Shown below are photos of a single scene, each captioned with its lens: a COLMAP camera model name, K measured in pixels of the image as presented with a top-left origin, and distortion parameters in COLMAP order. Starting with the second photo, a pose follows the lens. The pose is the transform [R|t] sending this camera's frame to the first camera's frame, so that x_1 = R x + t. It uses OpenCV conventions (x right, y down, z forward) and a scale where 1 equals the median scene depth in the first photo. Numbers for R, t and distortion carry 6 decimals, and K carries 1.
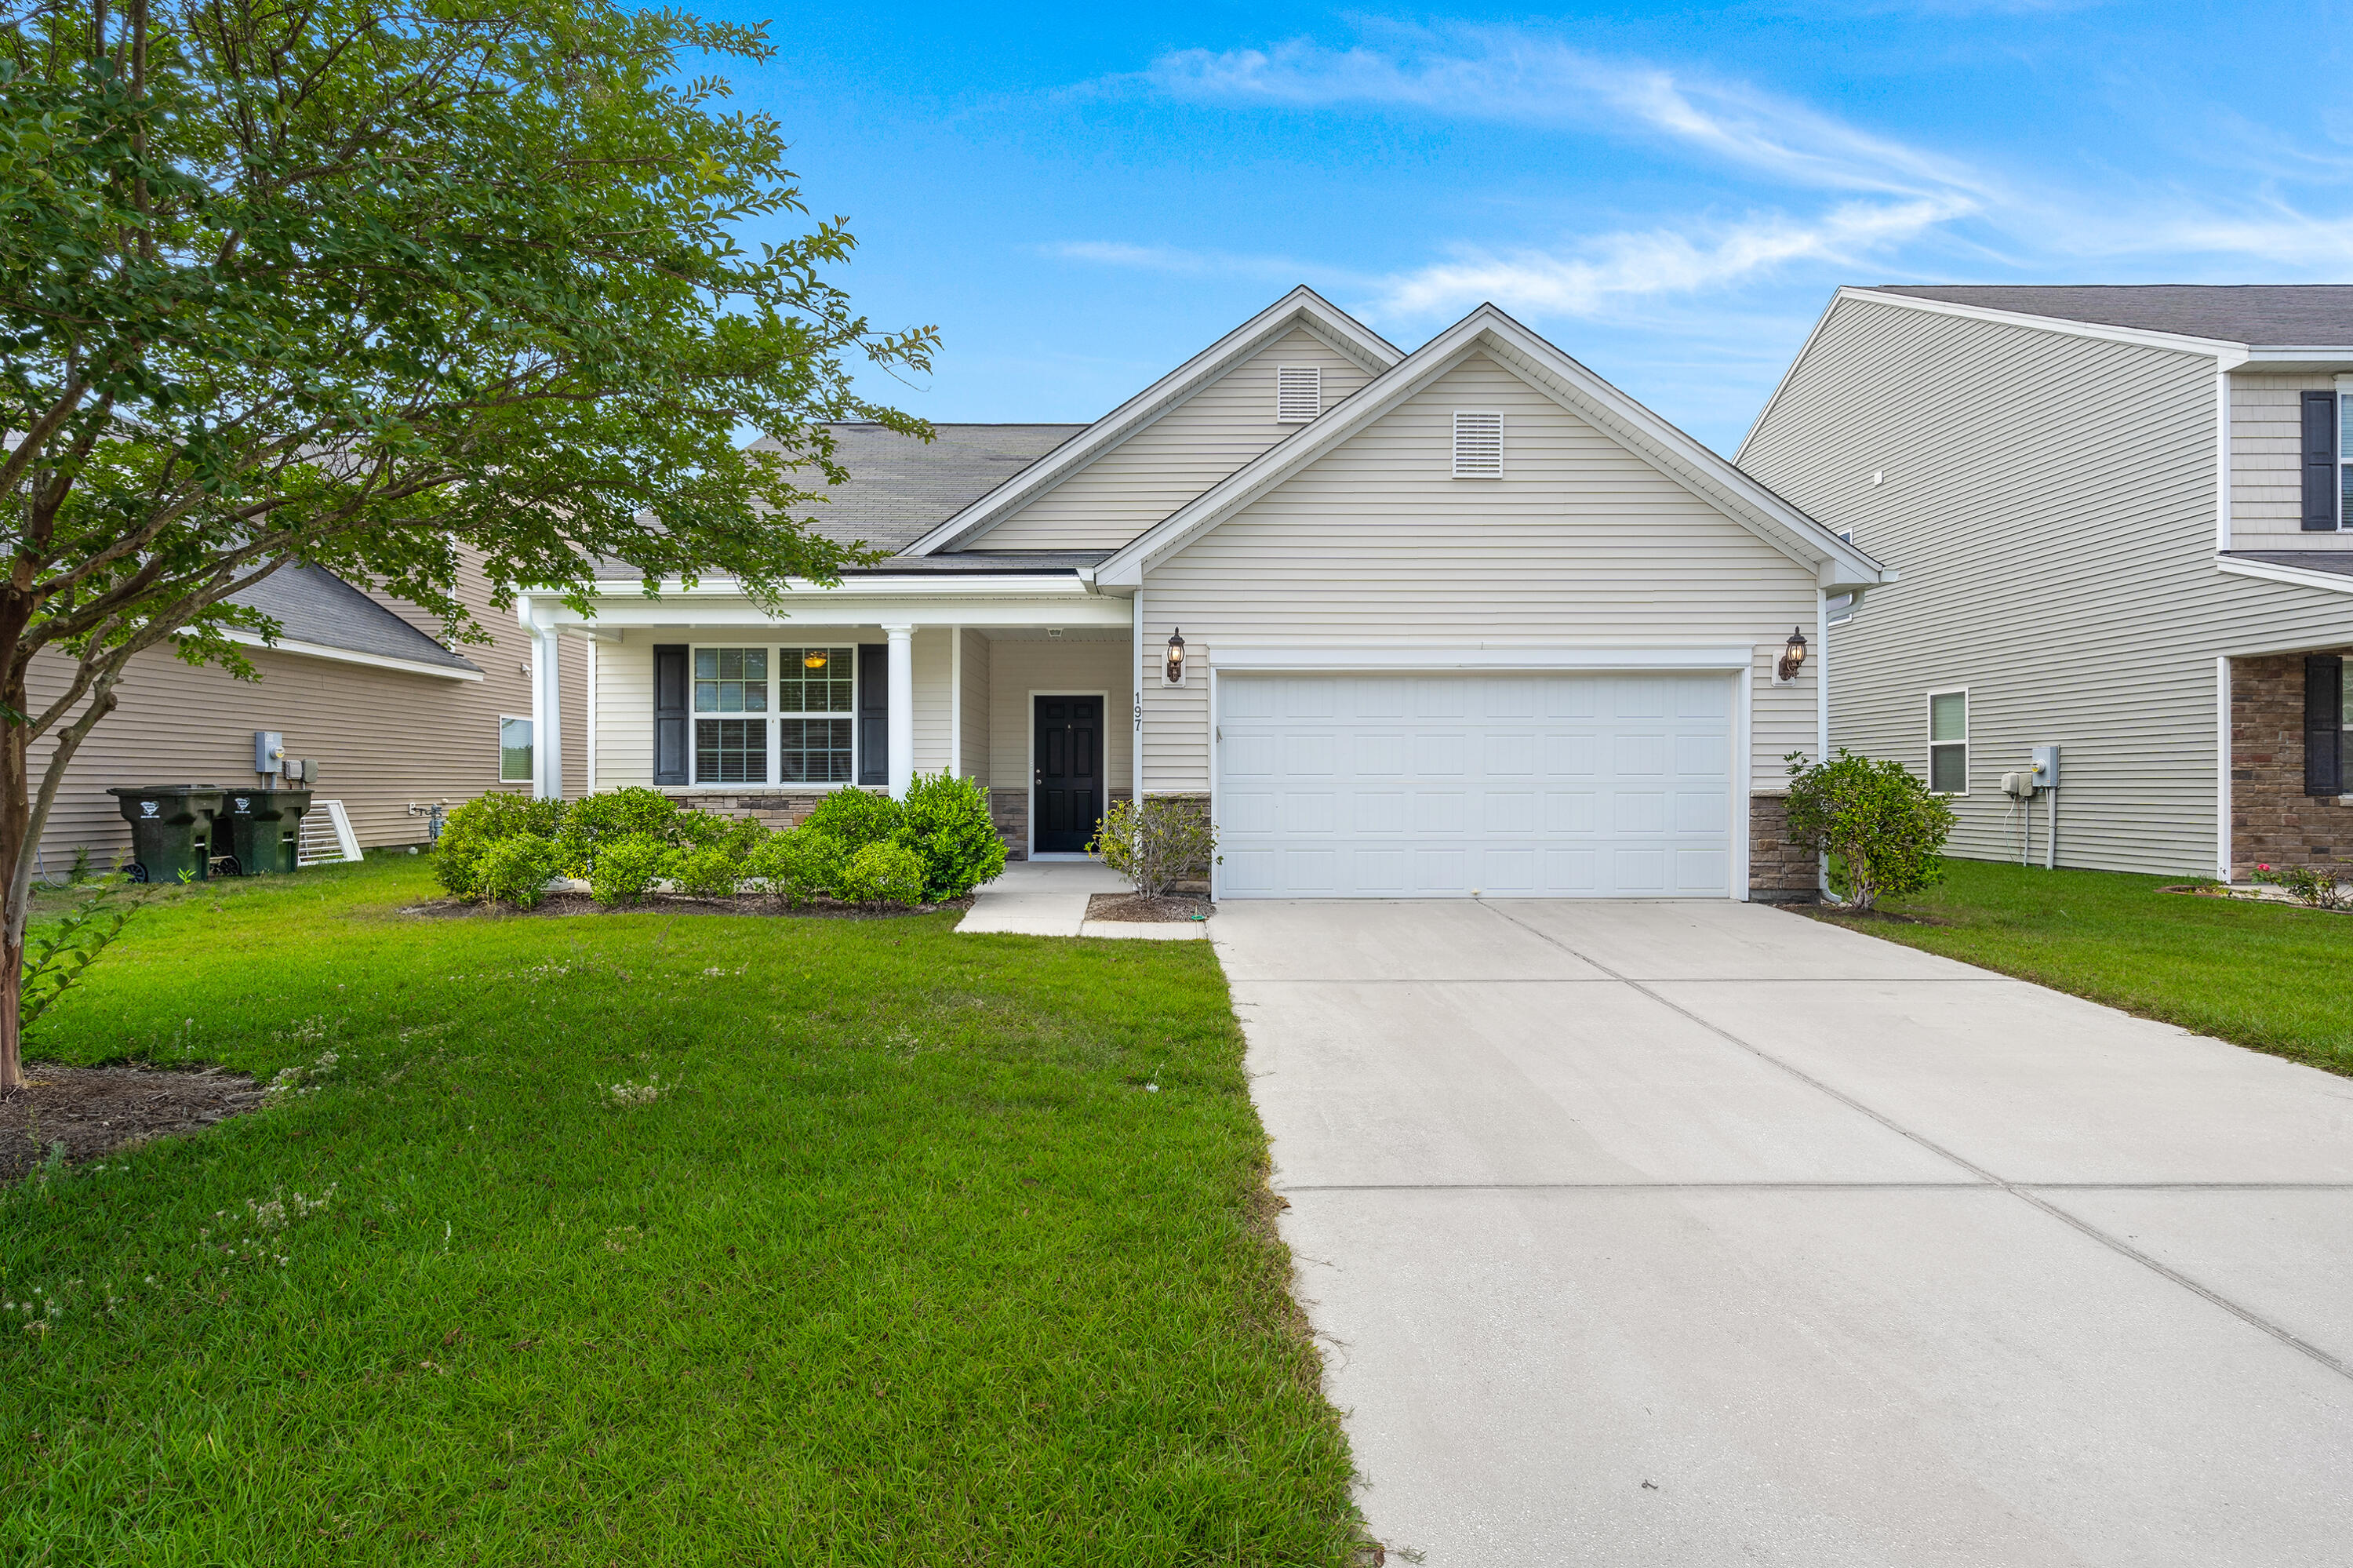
lens RADIAL K [[1210.6, 0, 1167.2], [0, 1210.6, 784.1], [0, 0, 1]] dist [0.005239, 0.001566]
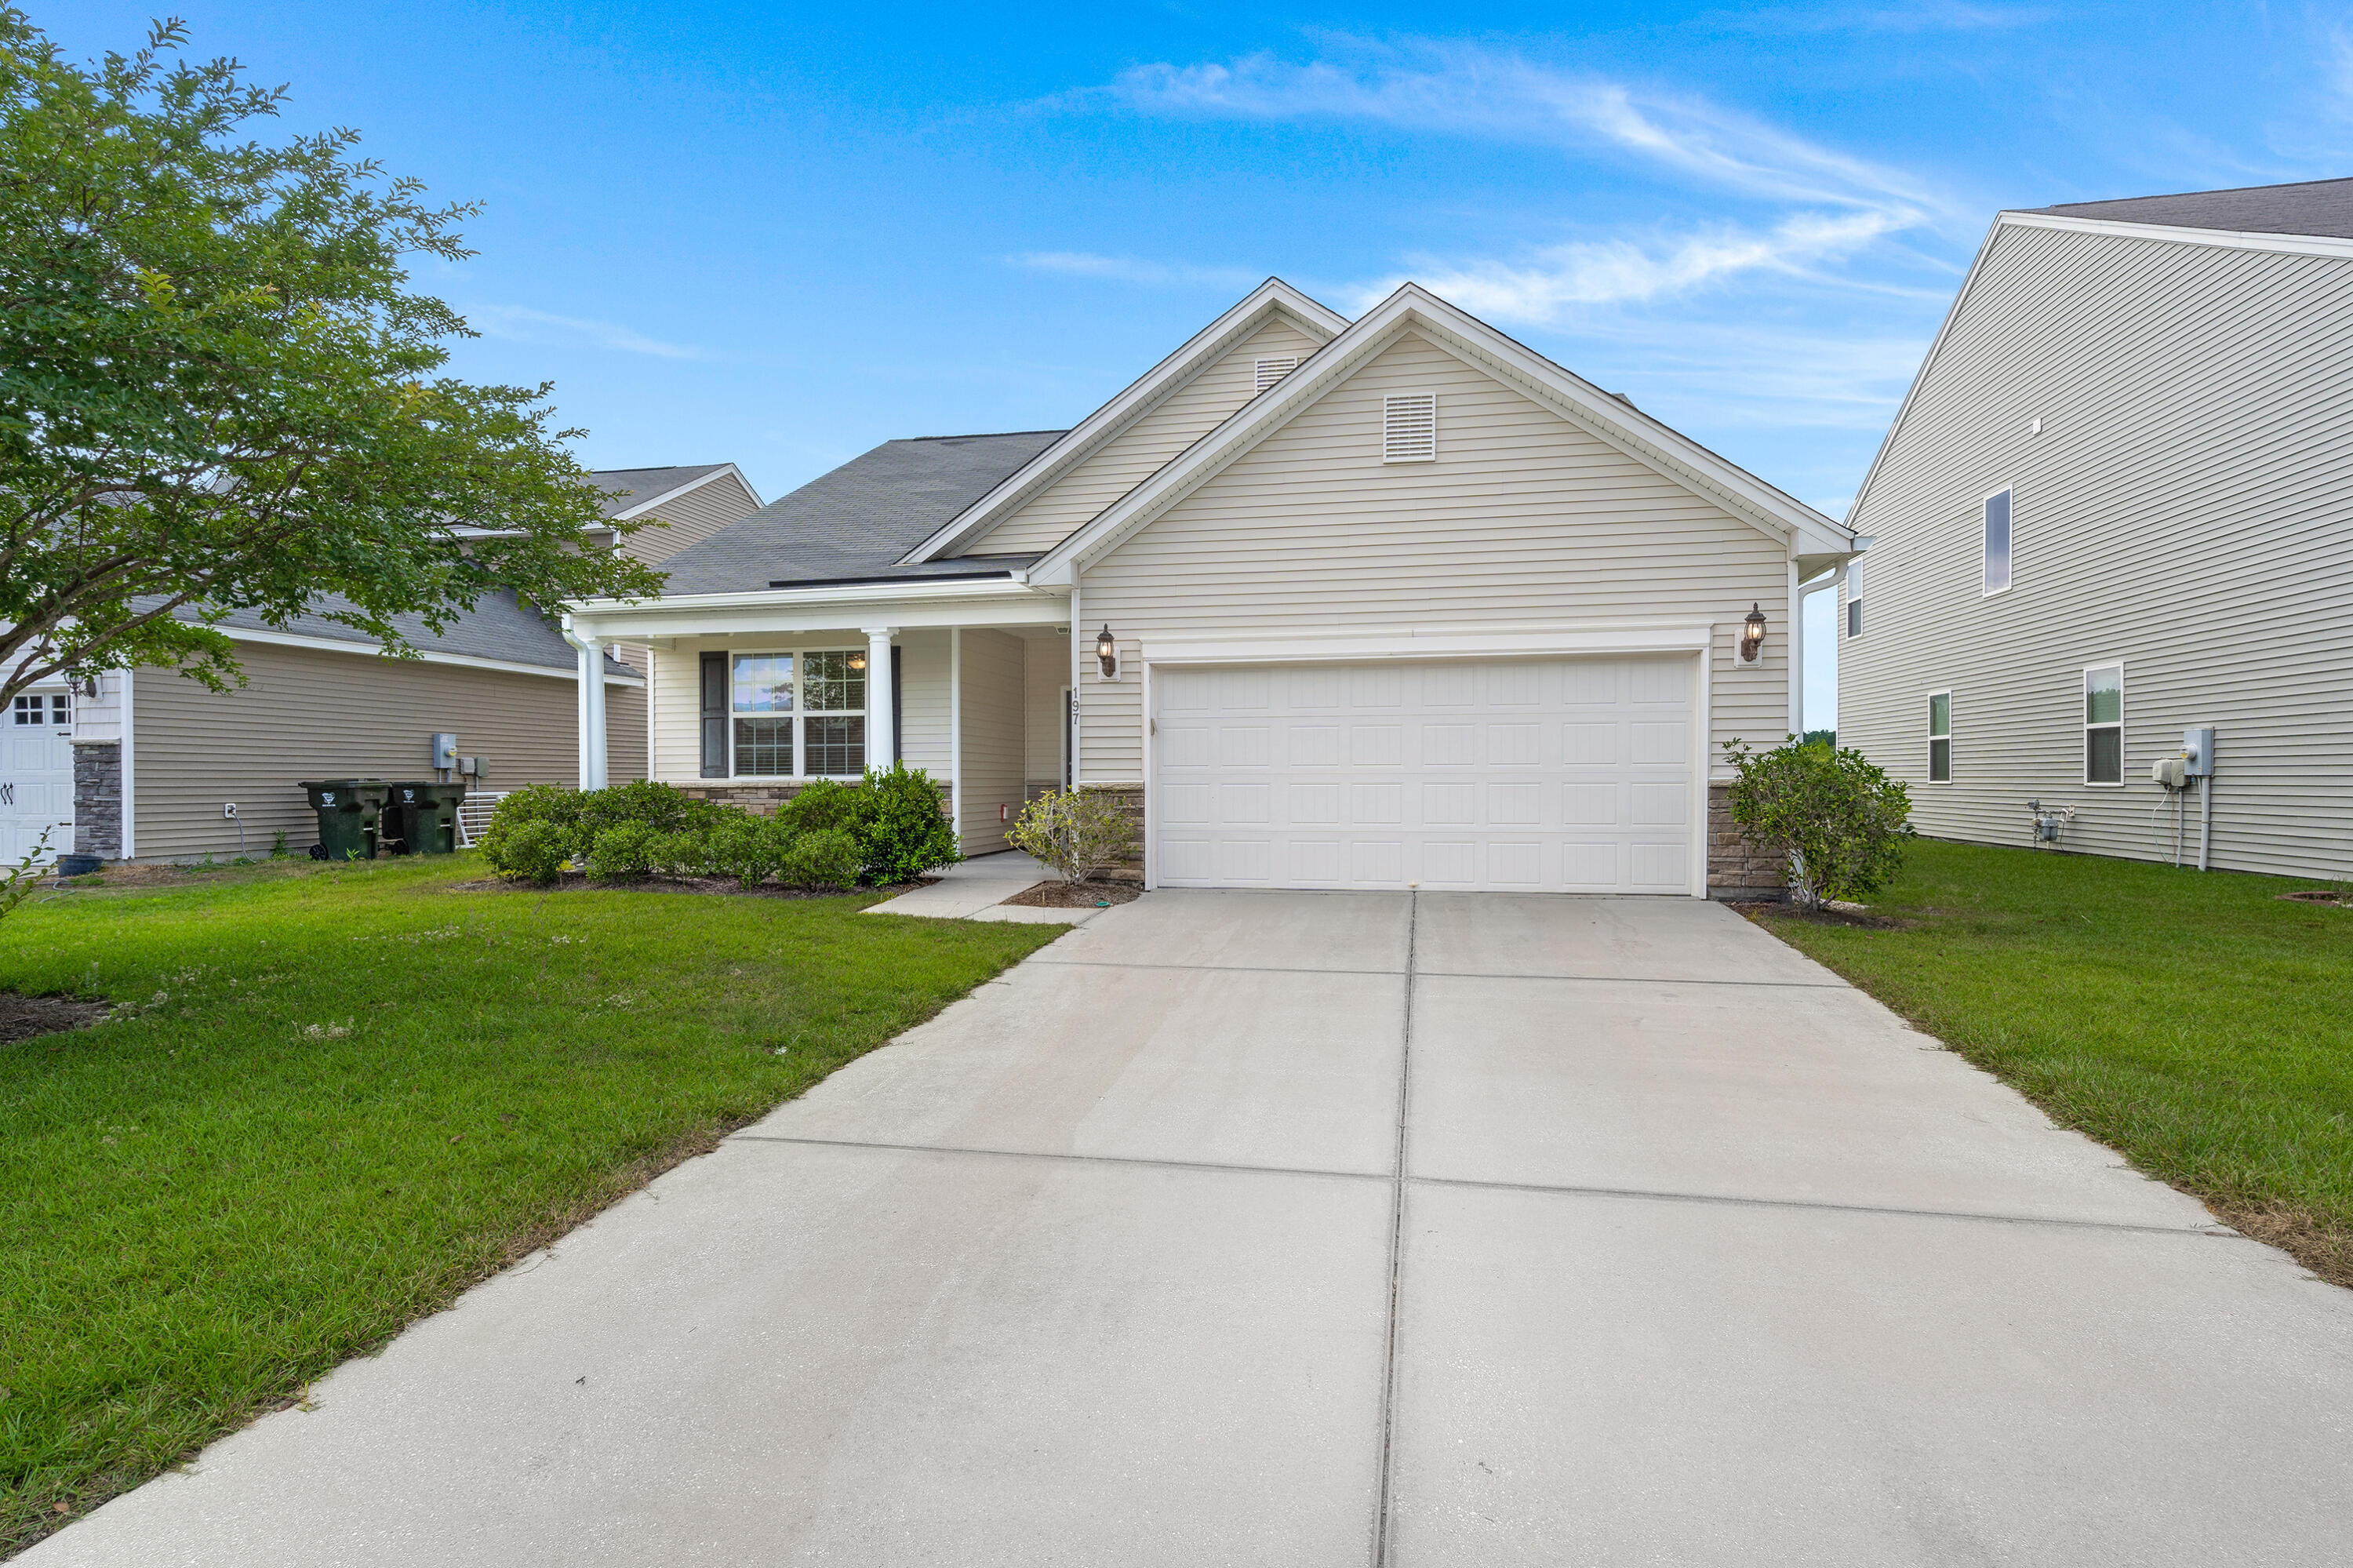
lens RADIAL K [[1210.6, 0, 1160.3], [0, 1210.6, 783.3], [0, 0, 1]] dist [0.005239, 0.001566]
pose [[0.976666, -0.001828, -0.214756, 0.261898], [0.003098, 0.999980, 0.005577, 0.001035], [0.214742, -0.006112, 0.976652, -0.000911]]
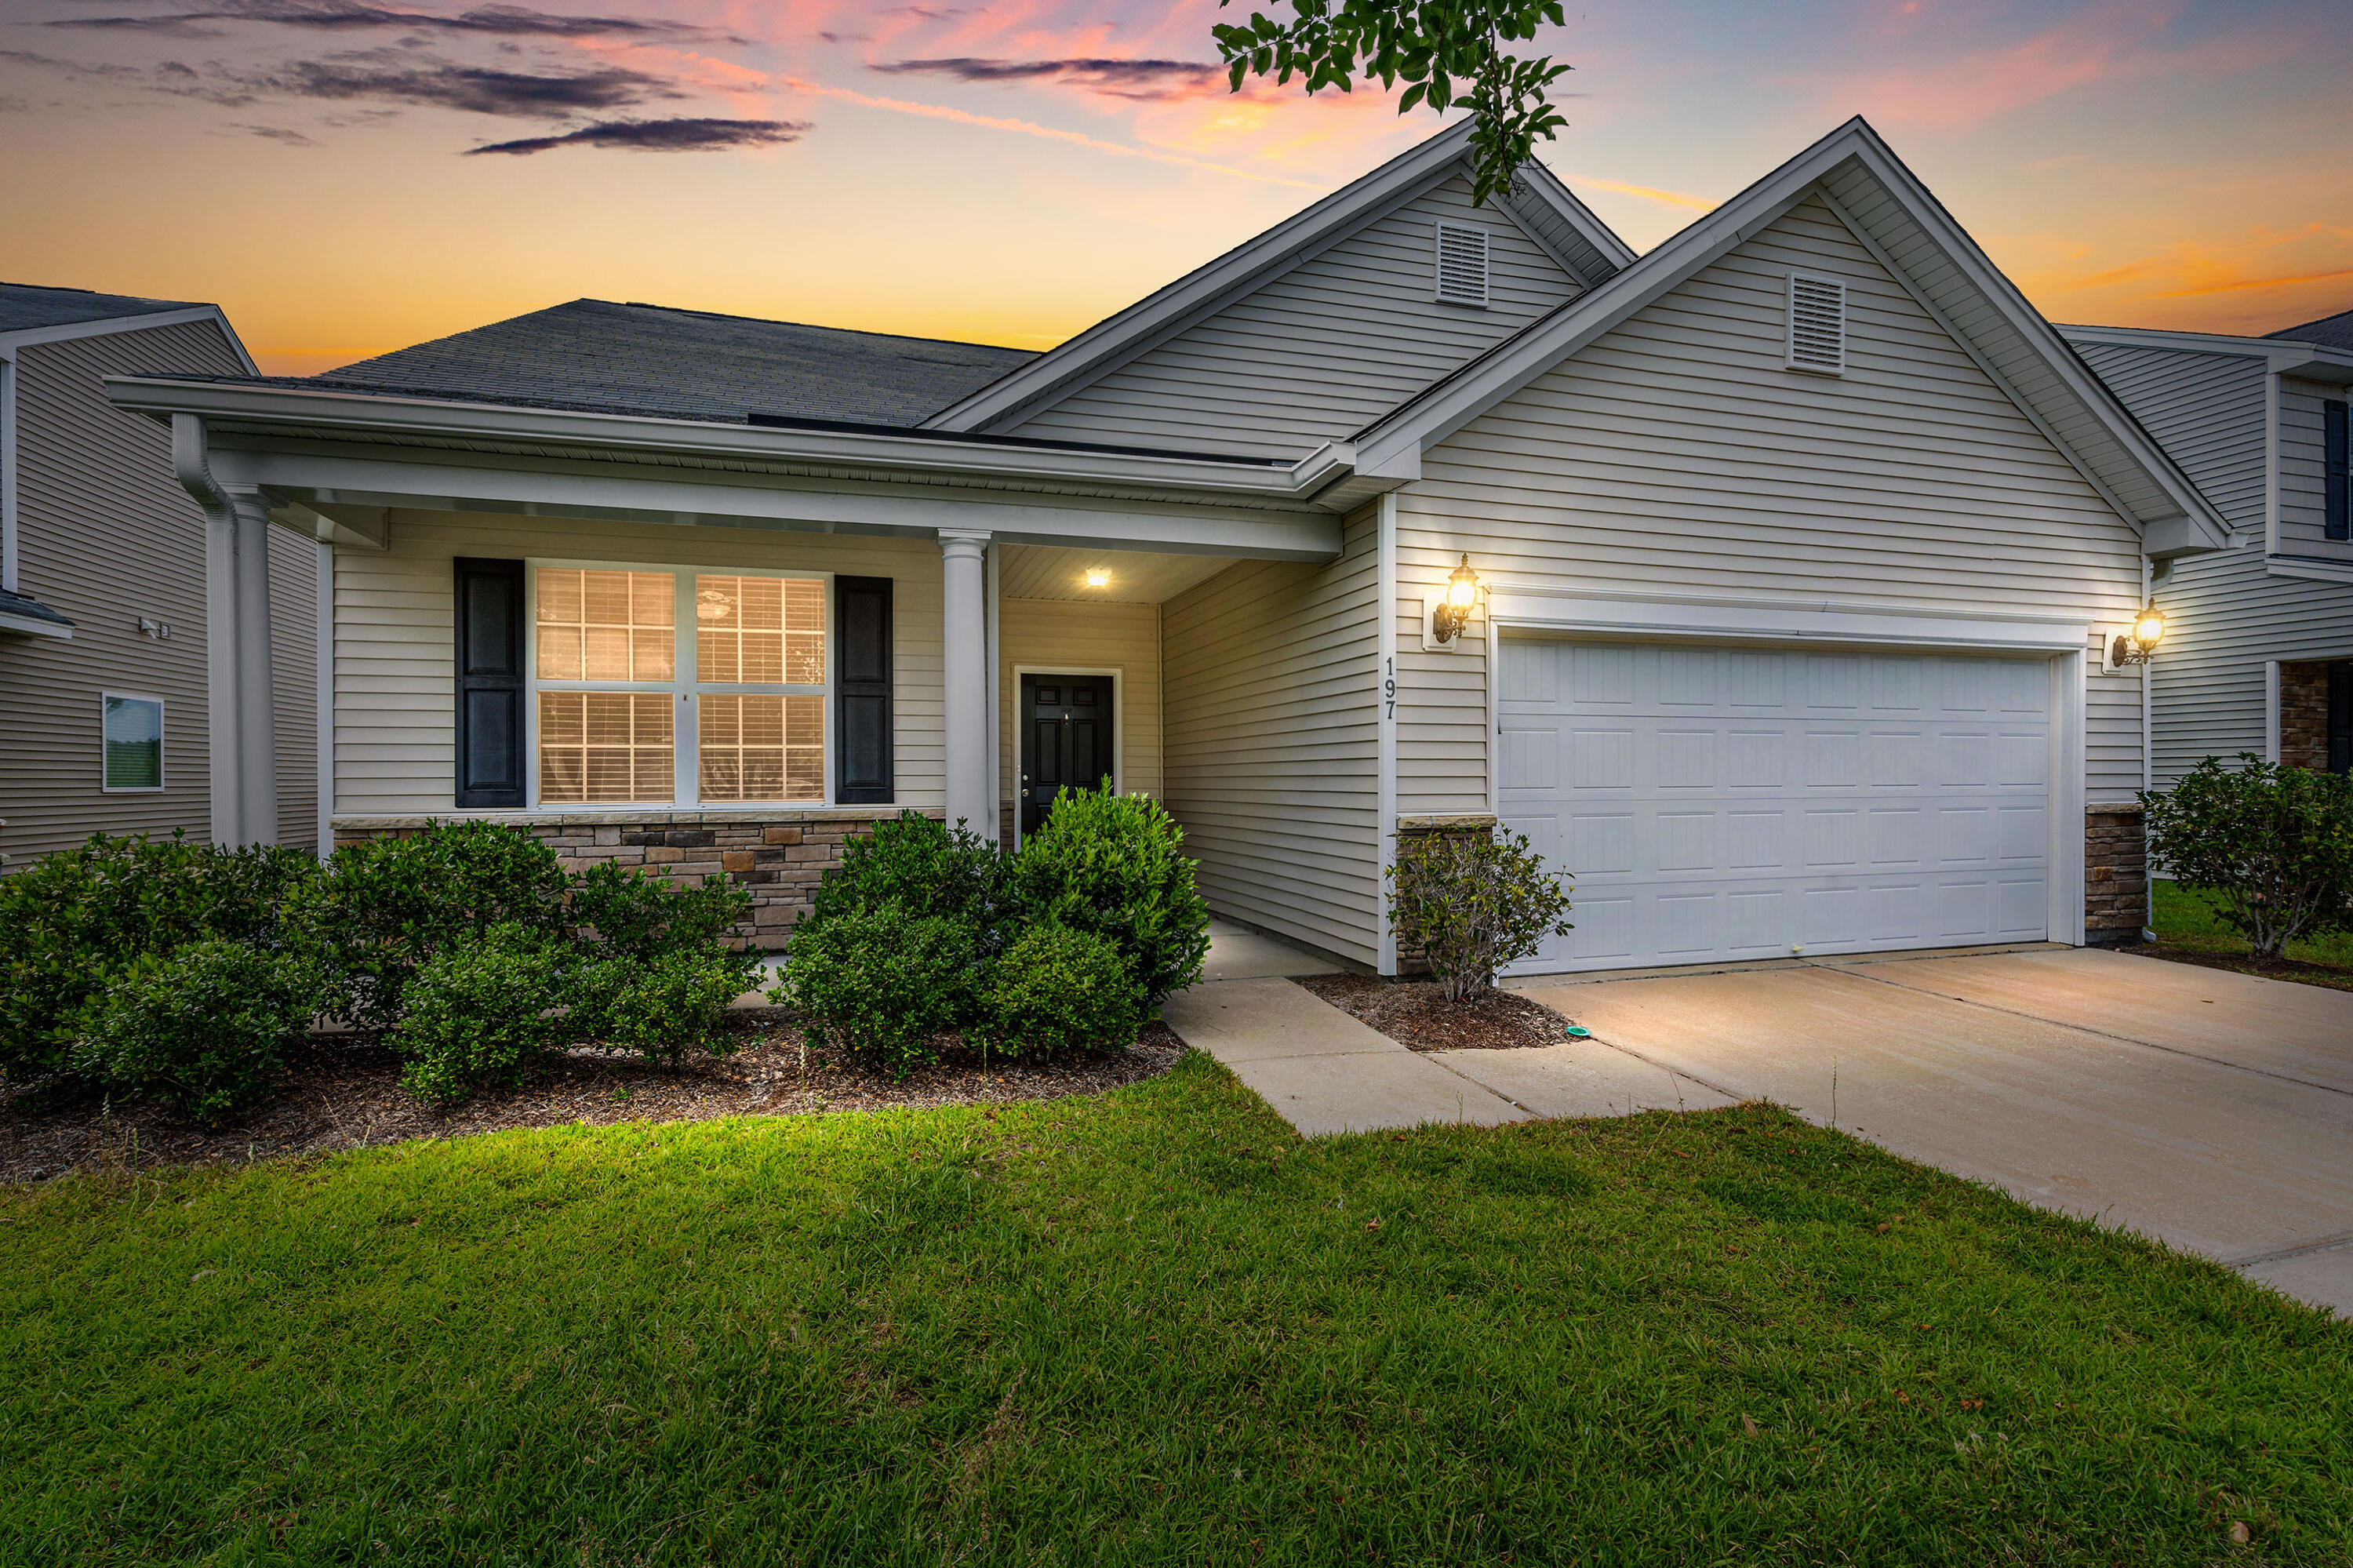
lens RADIAL K [[1064.4, 0, 1164.2], [0, 1064.4, 784.1], [0, 0, 1]] dist [-0.001504, 0.000121]
pose [[0.959107, -0.003975, 0.283016, -0.281502], [0.002508, 0.999981, 0.005546, -0.013485], [-0.283033, -0.004609, 0.959099, 0.491809]]
